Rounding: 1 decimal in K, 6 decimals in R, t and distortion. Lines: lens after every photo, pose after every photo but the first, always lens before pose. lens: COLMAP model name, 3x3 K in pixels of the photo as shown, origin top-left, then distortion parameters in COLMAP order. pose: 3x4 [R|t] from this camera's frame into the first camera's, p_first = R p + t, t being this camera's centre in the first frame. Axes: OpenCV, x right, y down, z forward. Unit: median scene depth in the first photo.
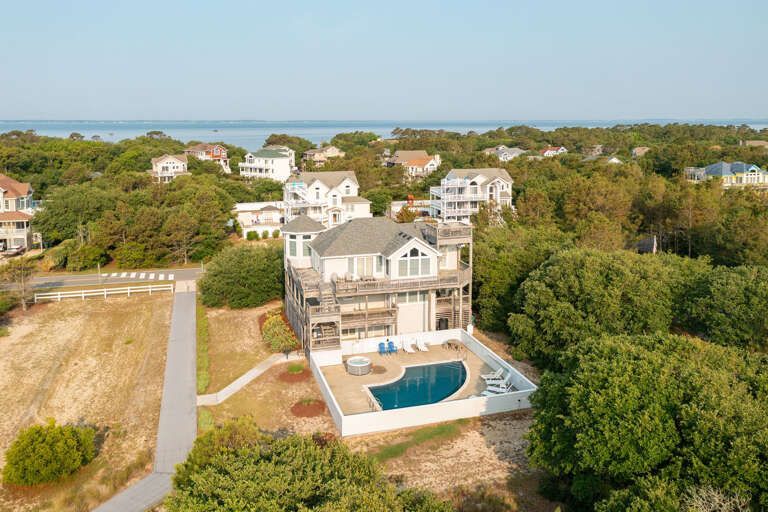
lens RADIAL K [[618.4, 0, 386.6], [0, 618.4, 193.0], [0, 0, 1]] dist [0.002062, 0.001658]
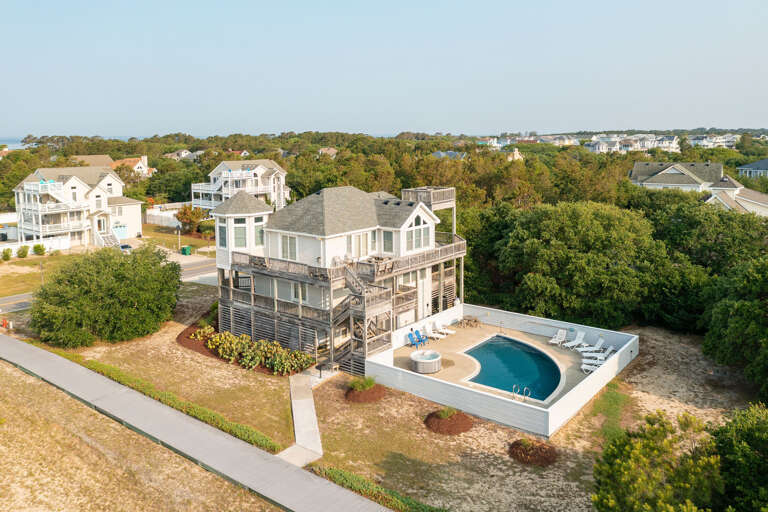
lens RADIAL K [[618.4, 0, 386.6], [0, 618.4, 193.0], [0, 0, 1]] dist [0.002062, 0.001658]
pose [[0.823029, -0.056958, 0.565136, -0.448670], [0.070804, 0.997487, -0.002582, 0.056262], [-0.563569, 0.042139, 0.824994, 0.324624]]
